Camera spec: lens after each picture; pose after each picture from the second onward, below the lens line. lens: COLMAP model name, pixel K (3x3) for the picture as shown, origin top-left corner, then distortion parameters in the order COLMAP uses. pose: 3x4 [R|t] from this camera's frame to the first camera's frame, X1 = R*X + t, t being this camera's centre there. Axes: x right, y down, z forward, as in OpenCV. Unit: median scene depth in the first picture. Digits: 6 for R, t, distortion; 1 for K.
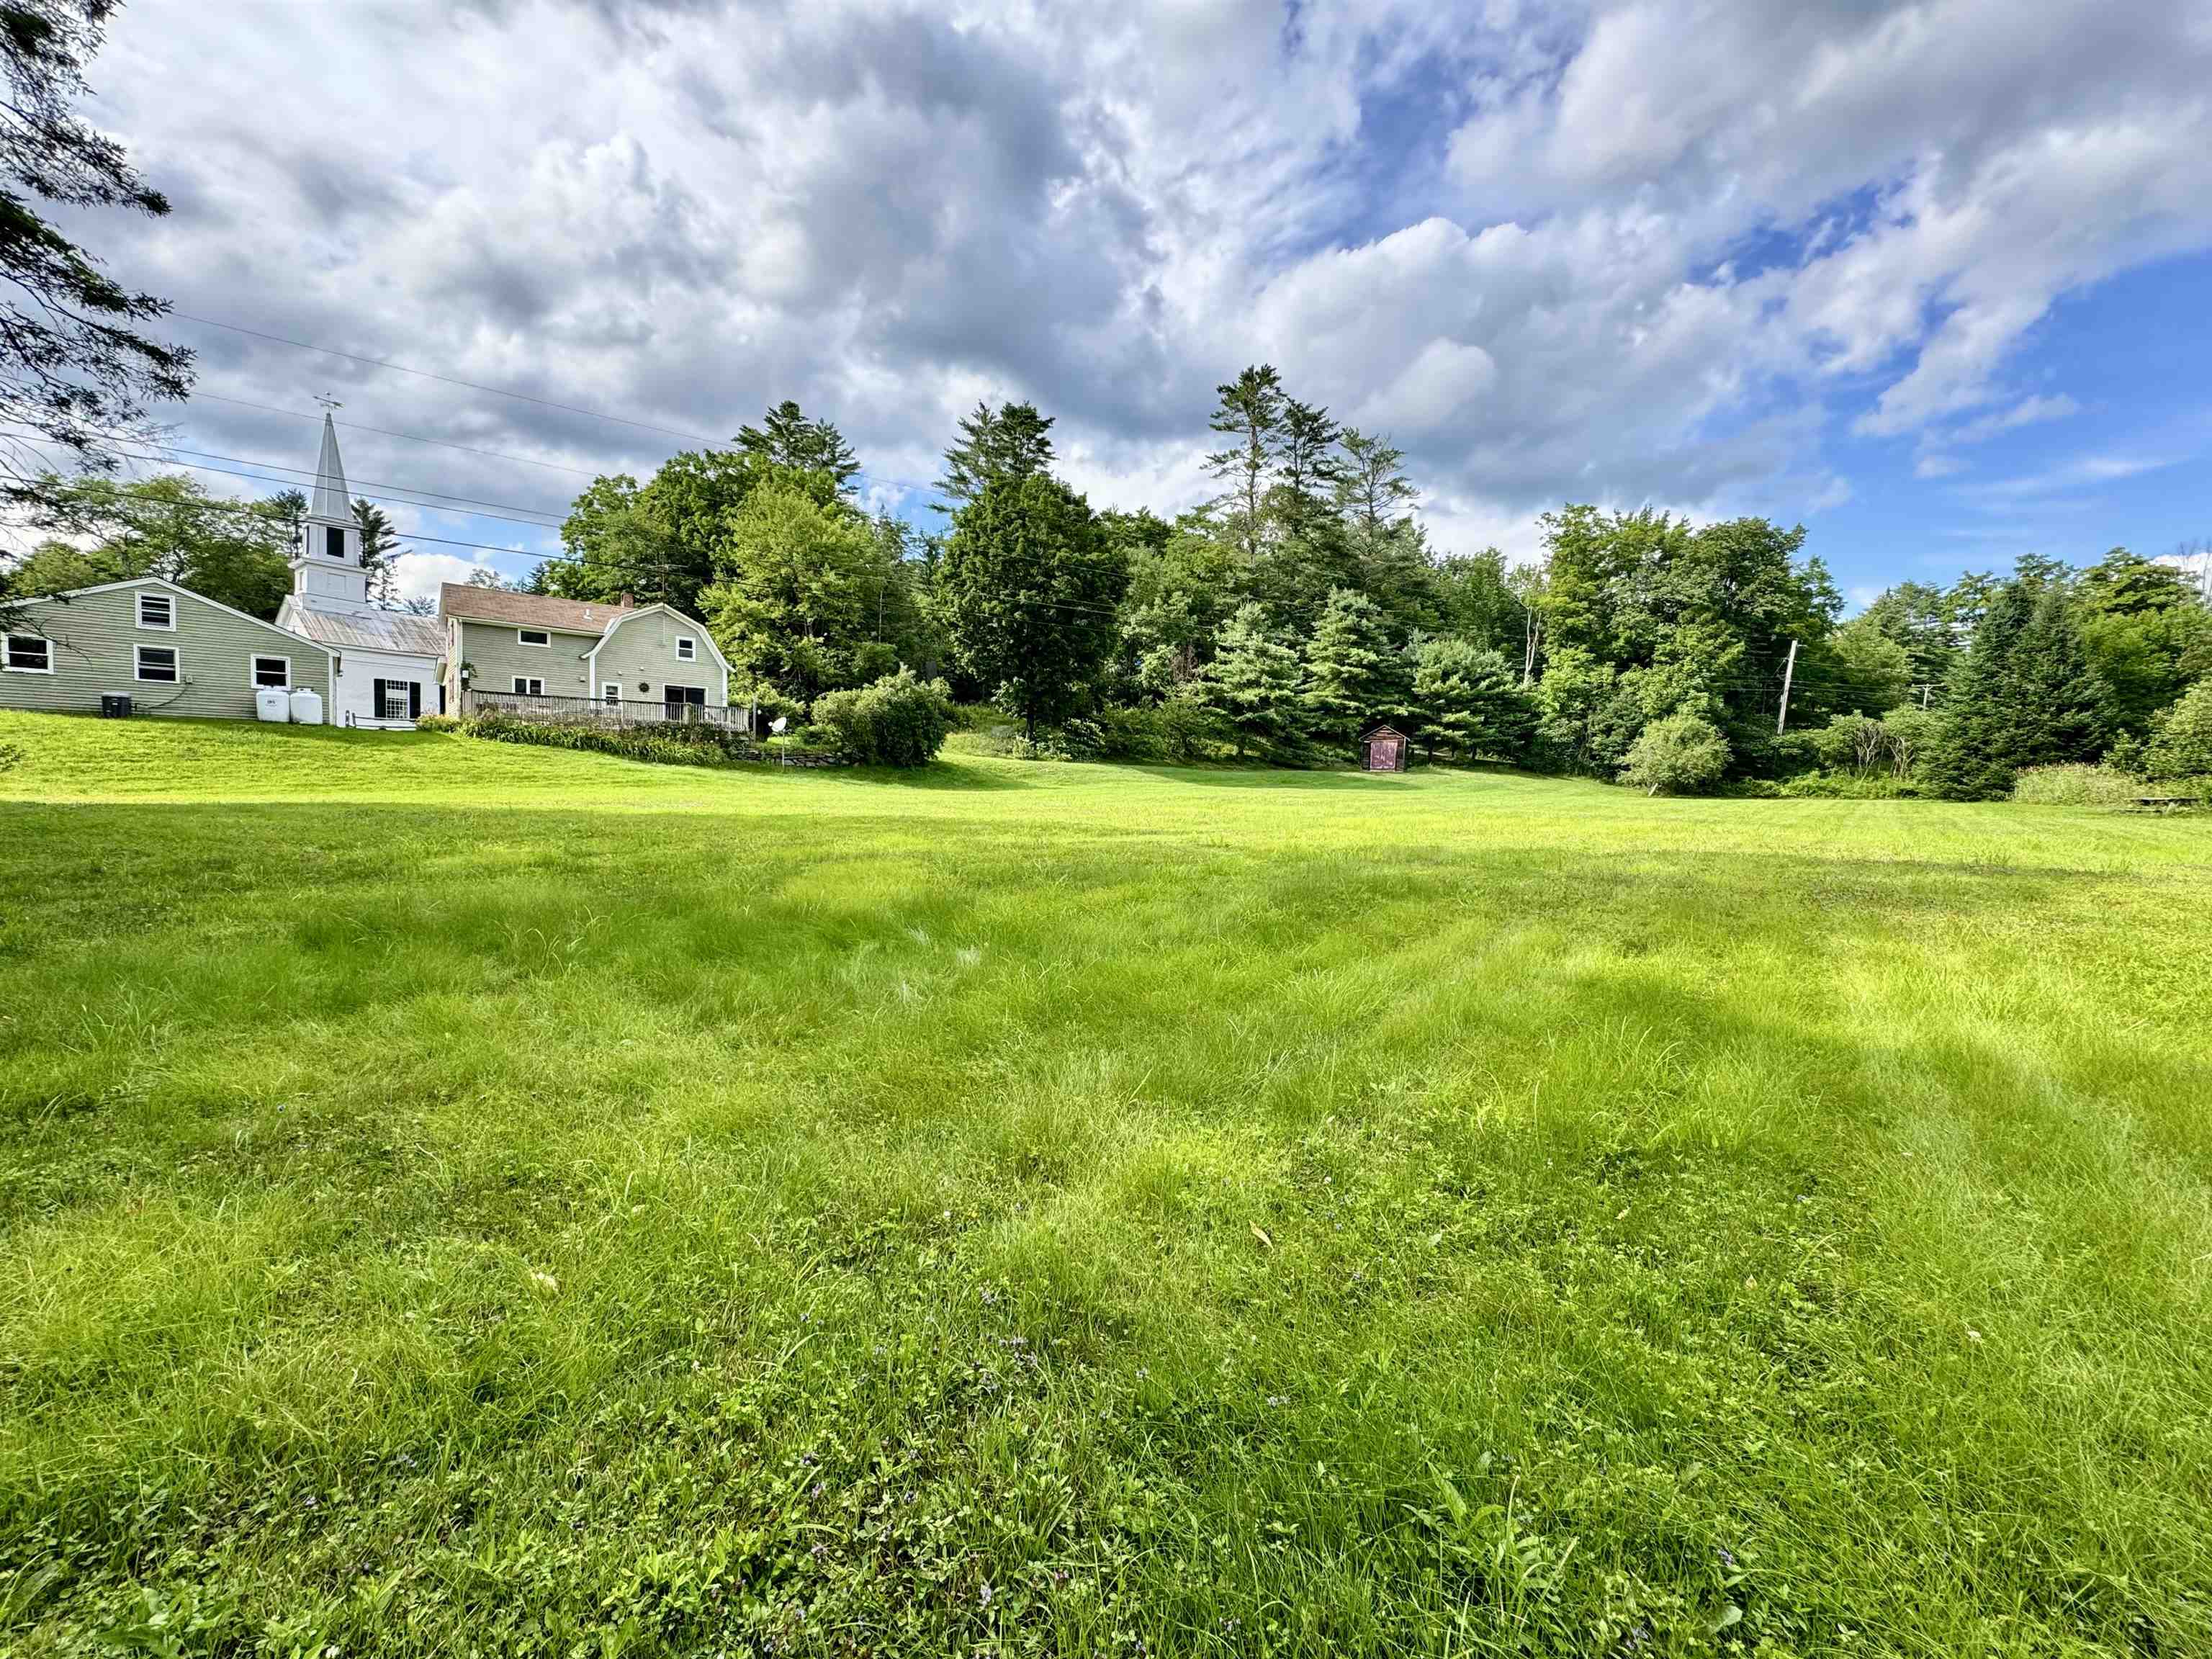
lens RADIAL K [[875.2, 0, 1110.0], [0, 875.2, 841.5], [0, 0, 1]] dist [-0.004927, 0.000416]
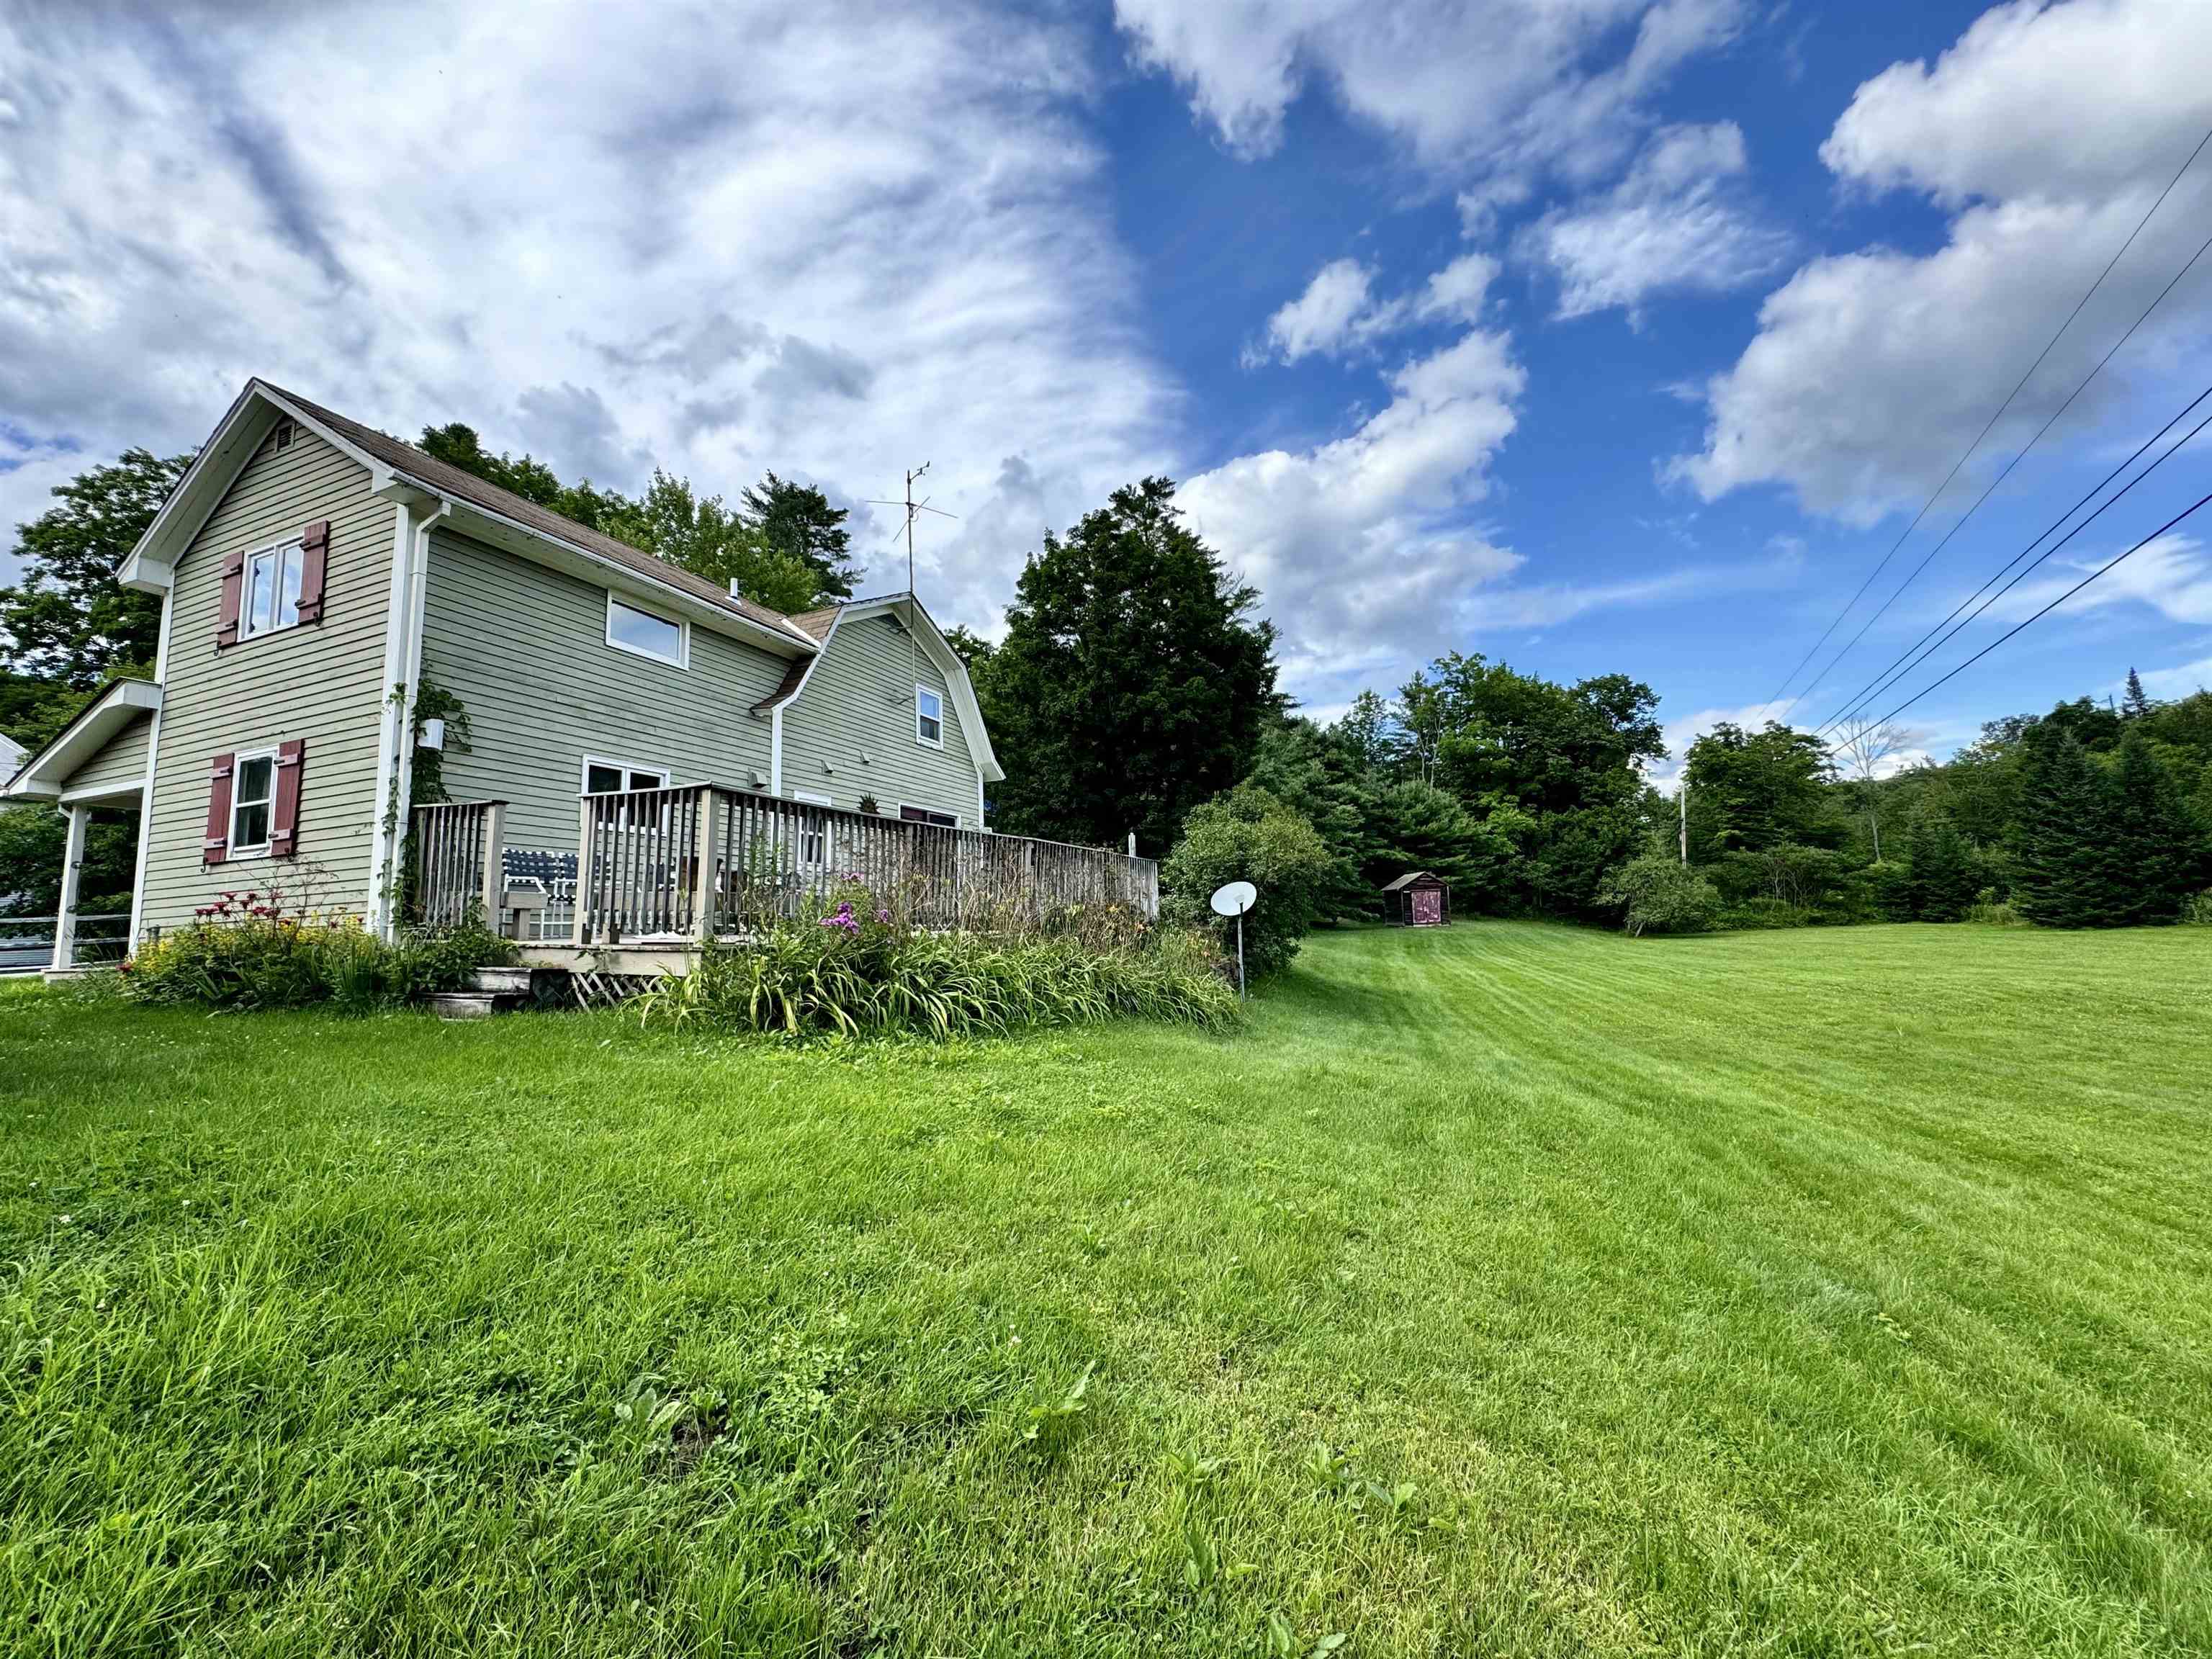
lens RADIAL K [[875.2, 0, 1097.3], [0, 875.2, 832.5], [0, 0, 1]] dist [-0.004927, 0.000416]
pose [[0.895695, -0.004438, 0.444647, -0.573189], [0.084811, 0.983299, -0.161028, -0.095241], [-0.436507, 0.181943, 0.881112, 0.606649]]
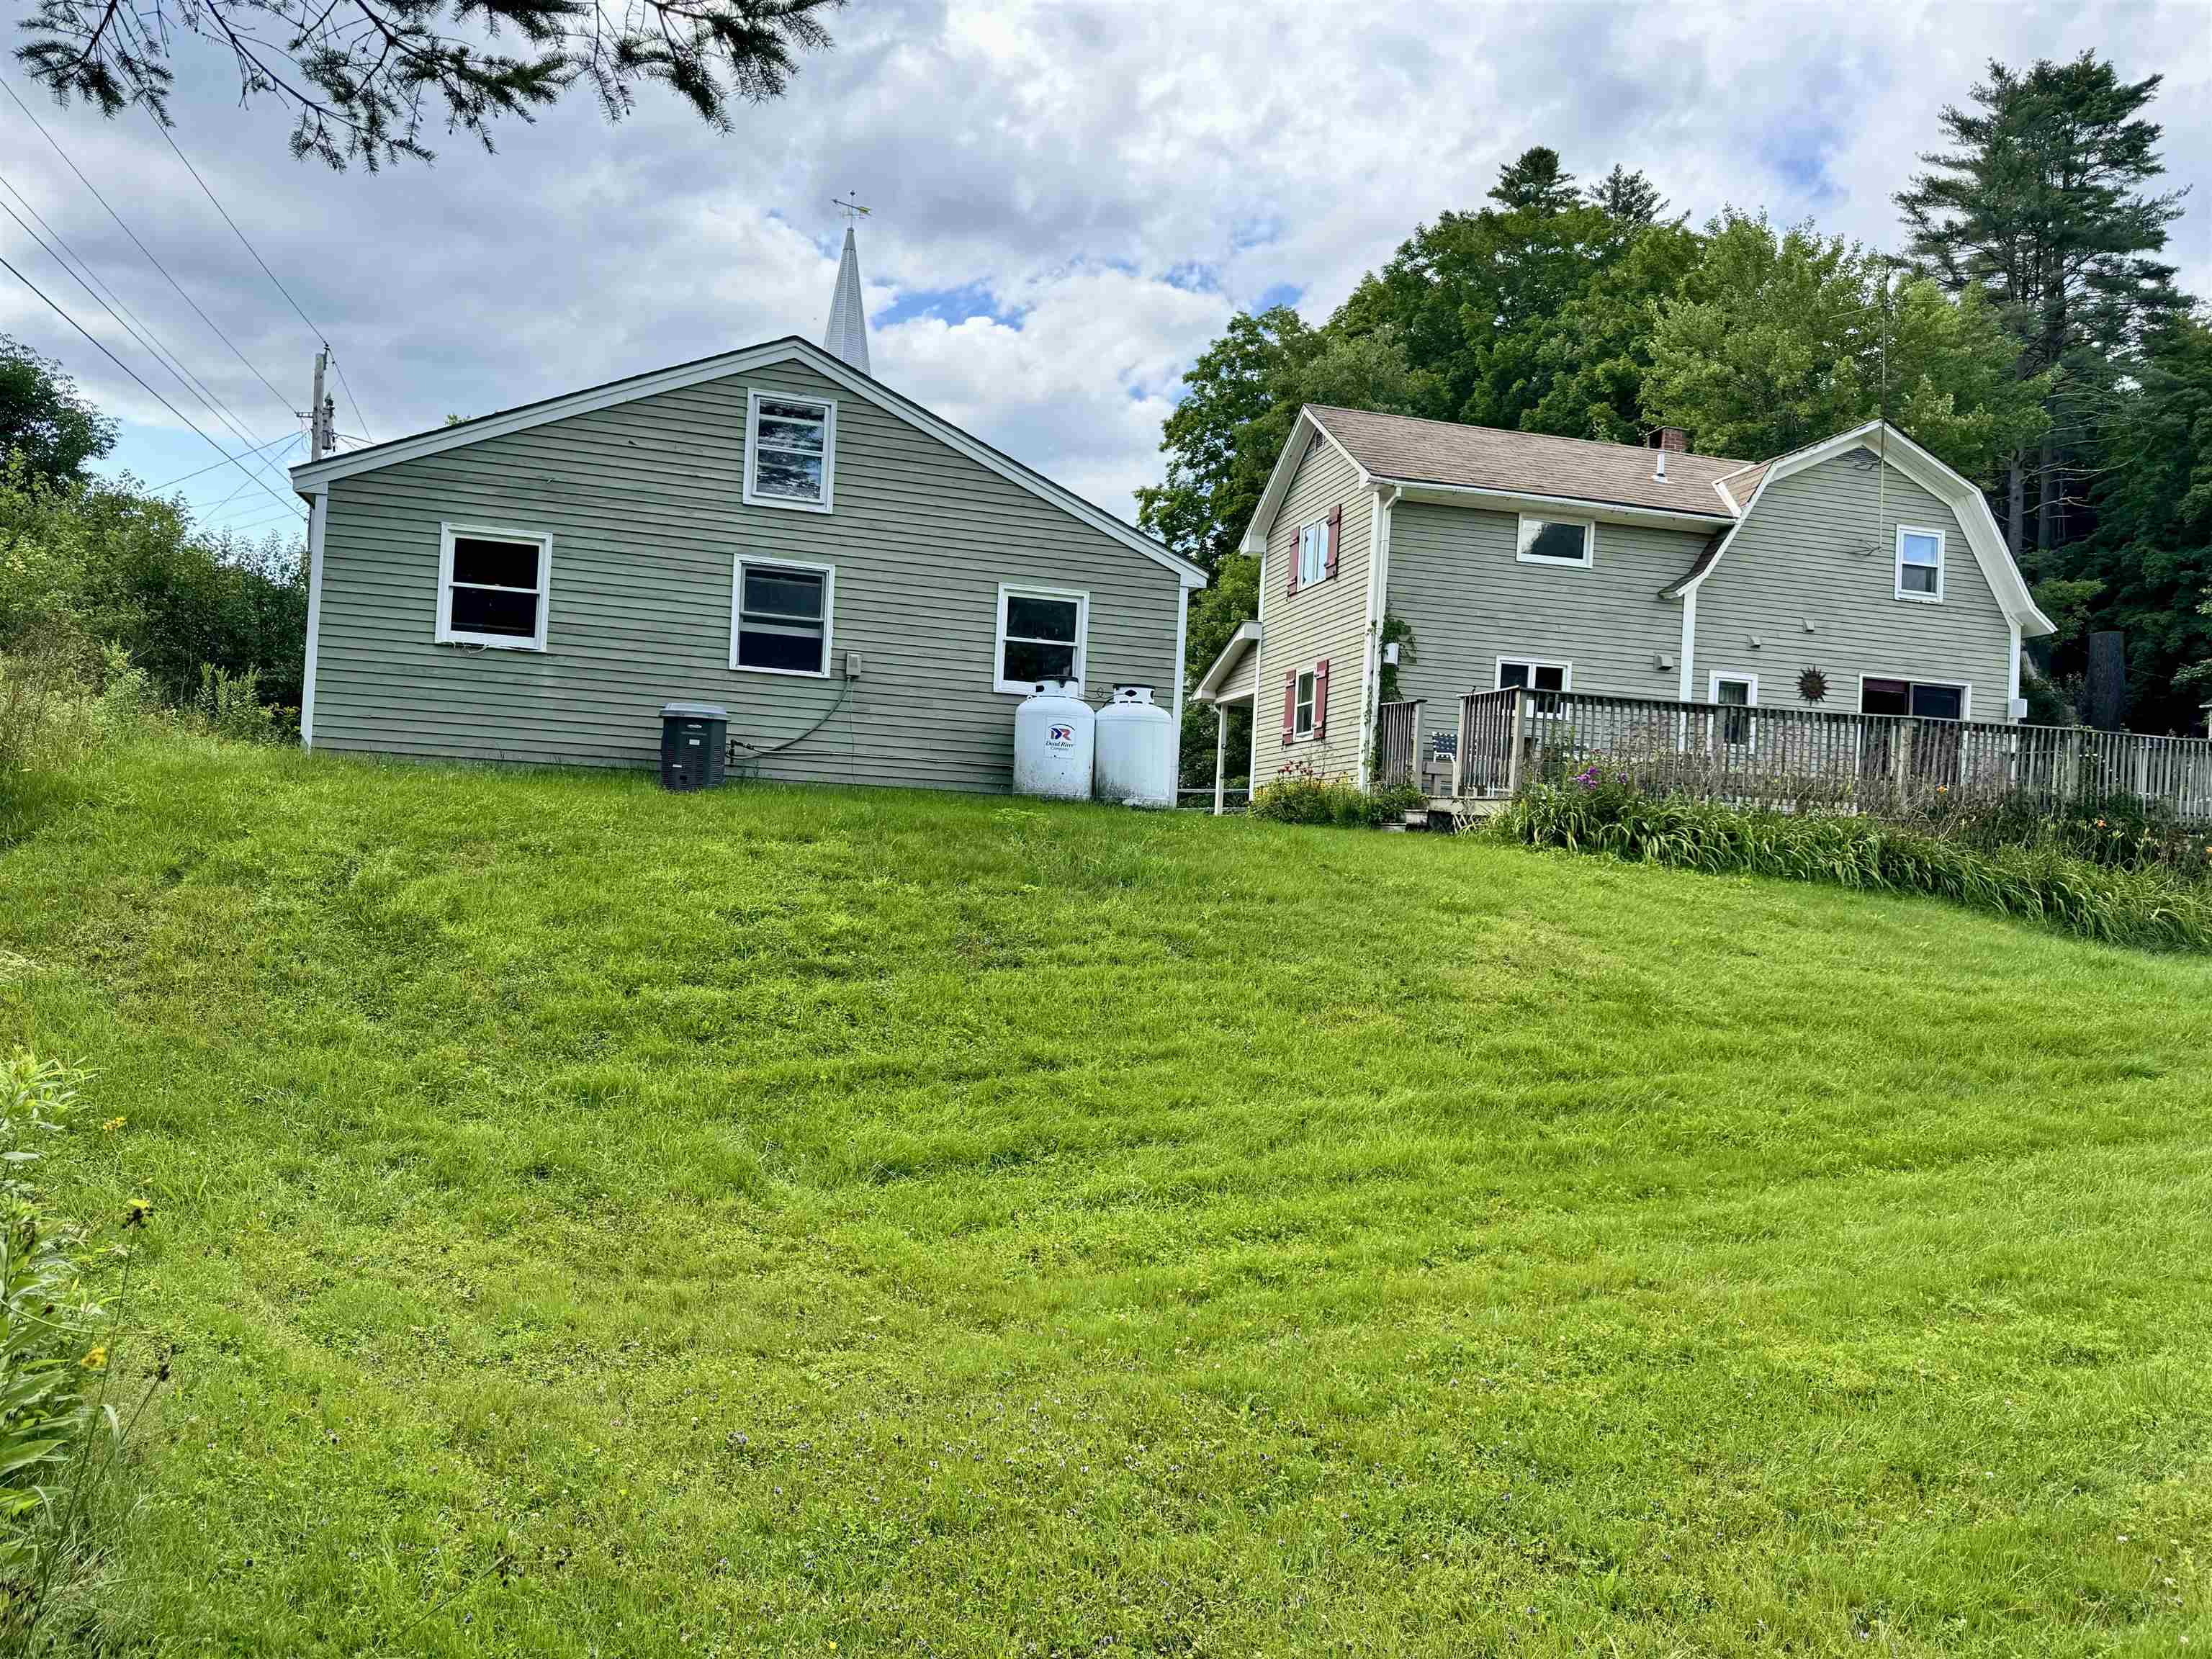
lens RADIAL K [[1543.4, 0, 1127.0], [0, 1543.4, 837.5], [0, 0, 1]] dist [0.049183, -0.048877]
pose [[0.900572, 0.007109, -0.434649, -0.480651], [-0.051880, 0.994478, -0.091226, -0.052629], [0.431600, 0.104705, 0.895968, 0.365946]]
